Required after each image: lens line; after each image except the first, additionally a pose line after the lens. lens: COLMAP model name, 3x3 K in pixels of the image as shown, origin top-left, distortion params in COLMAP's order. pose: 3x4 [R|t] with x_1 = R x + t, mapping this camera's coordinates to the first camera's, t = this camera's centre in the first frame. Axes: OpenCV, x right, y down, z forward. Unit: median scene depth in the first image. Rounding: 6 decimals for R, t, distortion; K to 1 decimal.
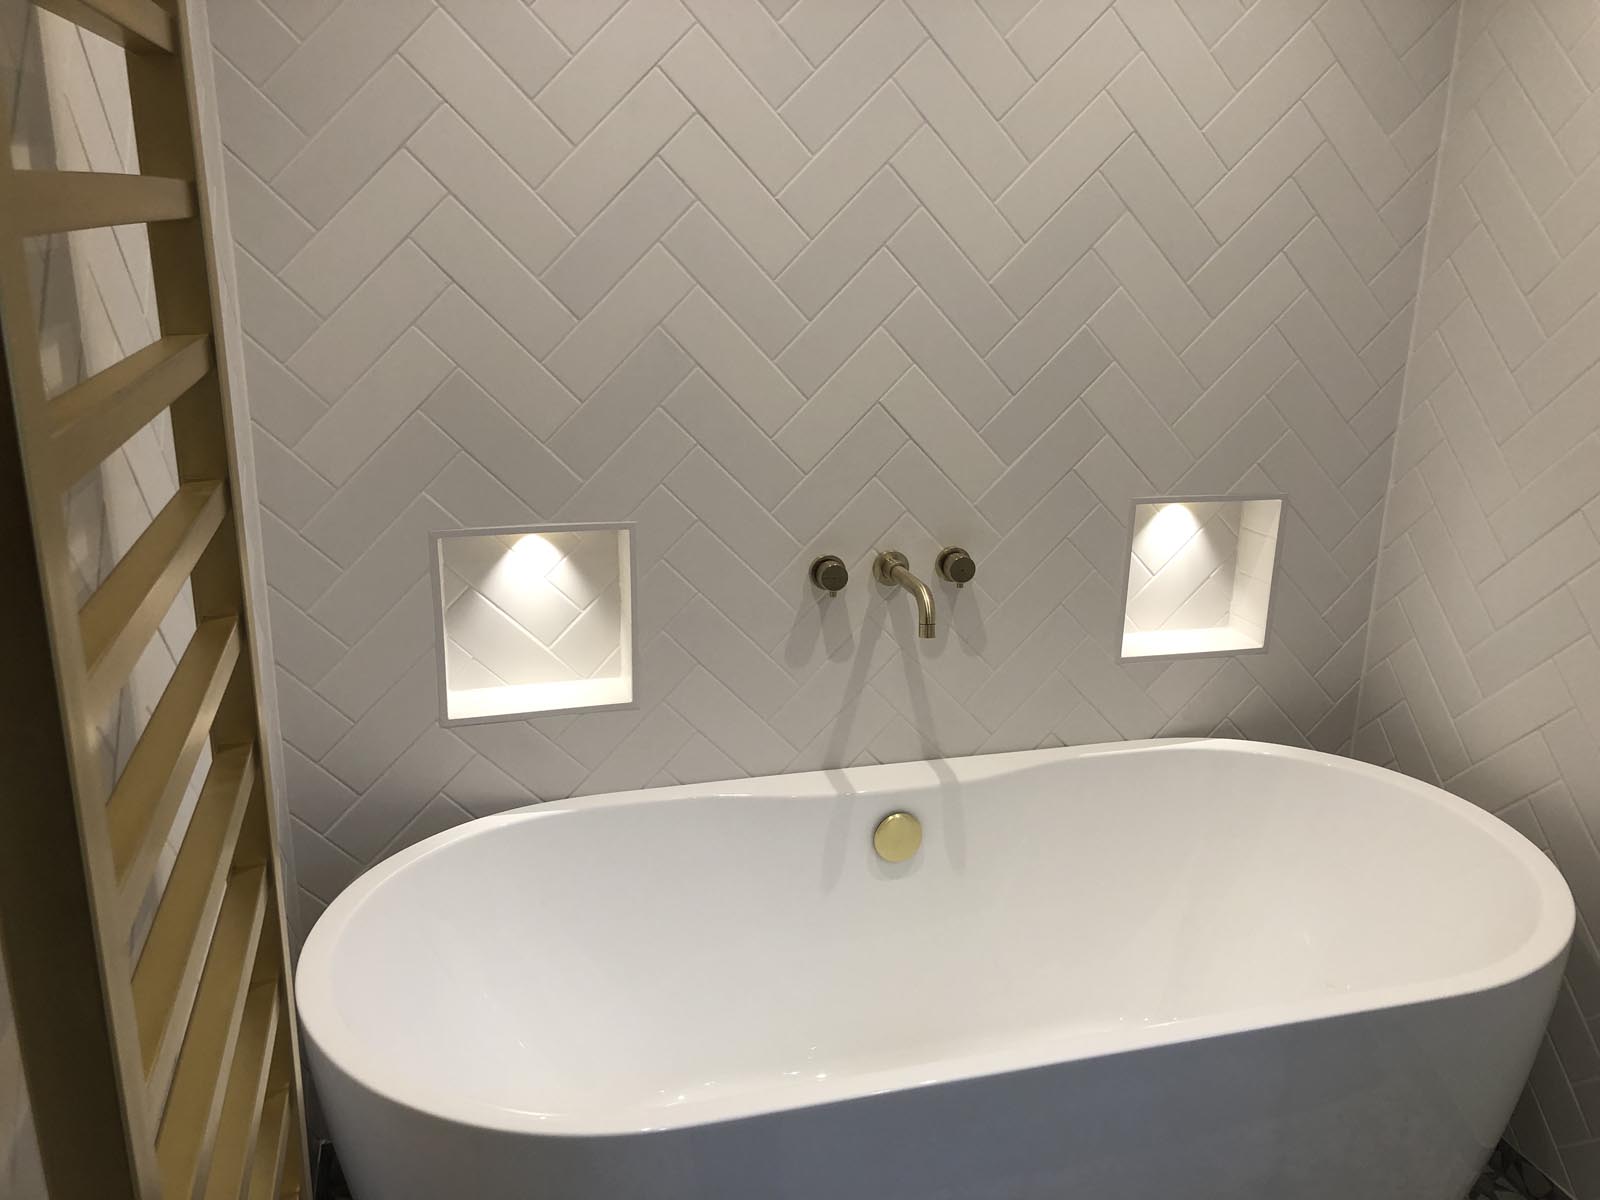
lens RADIAL K [[1319.4, 0, 800.0], [0, 1319.4, 600.0], [0, 0, 1]] dist [0.064791, -0.080417]
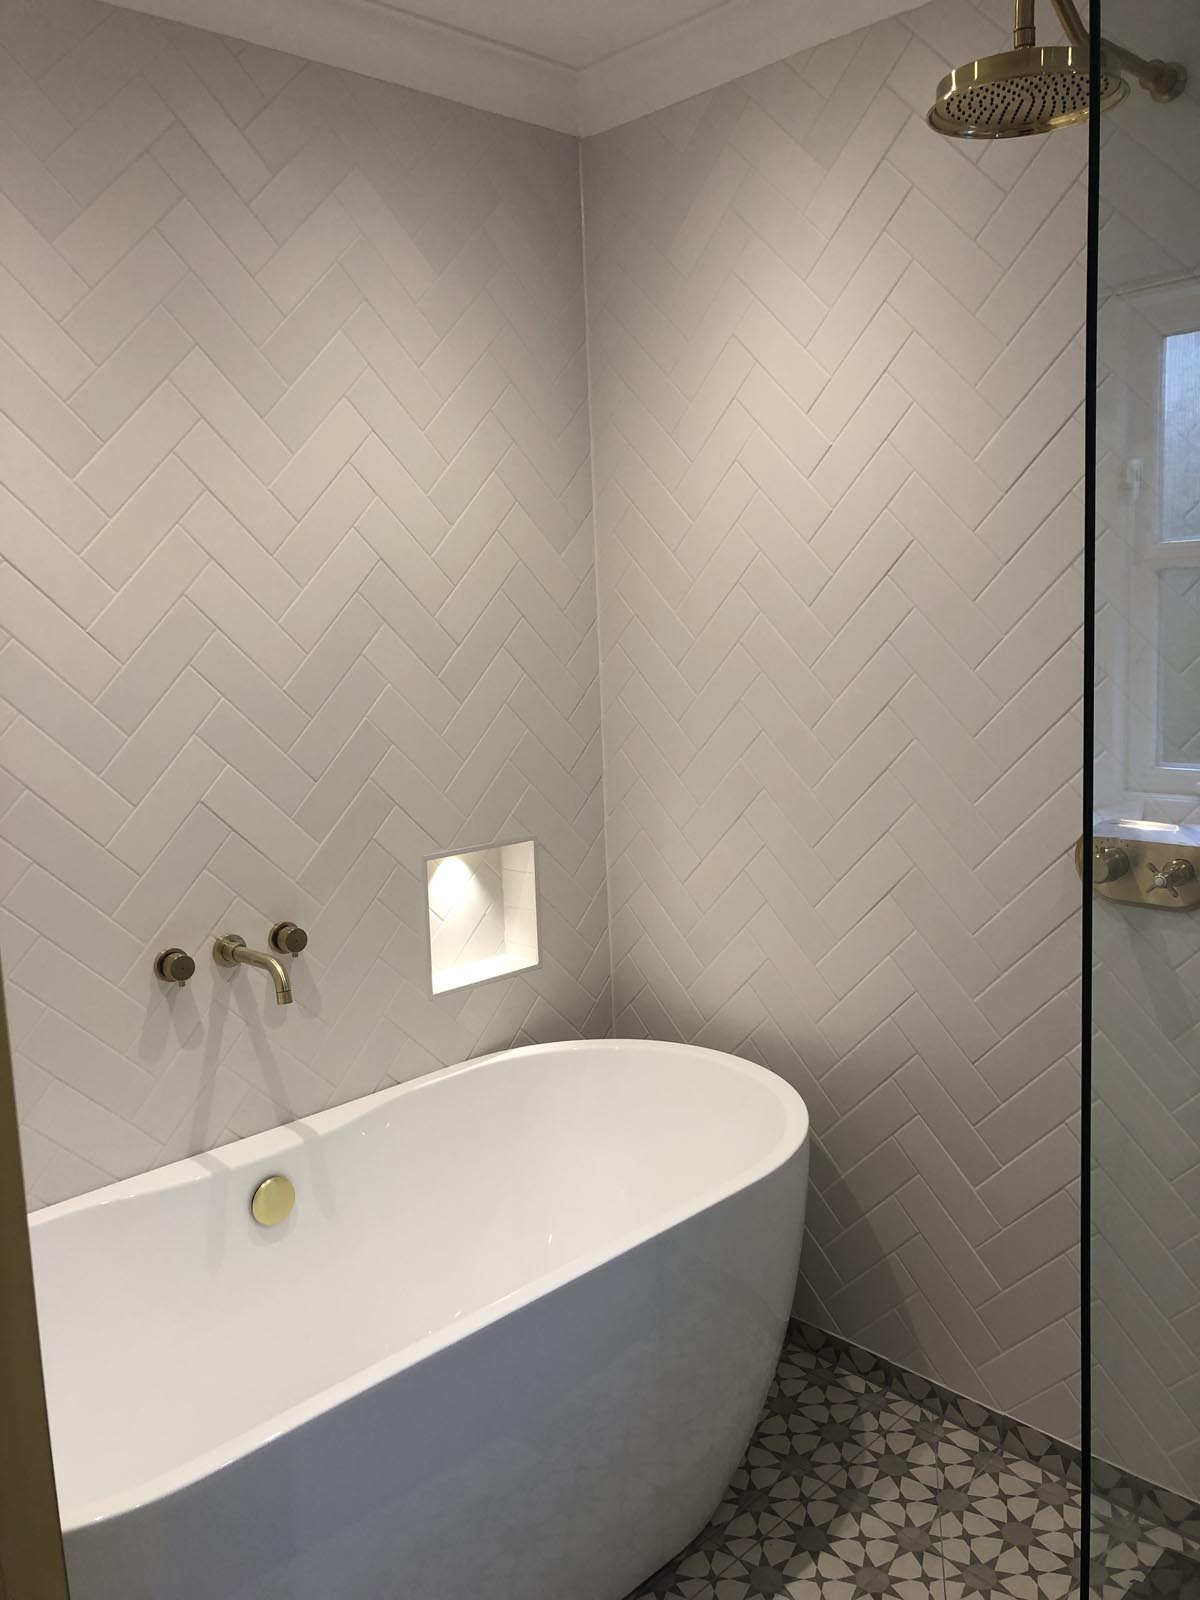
lens RADIAL K [[1319.4, 0, 600.0], [0, 1319.4, 800.0], [0, 0, 1]] dist [0.064791, -0.080417]
pose [[0.873798, -0.124696, 0.470030, -0.157818], [0.189002, 0.977658, -0.091993, 0.011895], [-0.448058, 0.169220, 0.877843, -0.108736]]
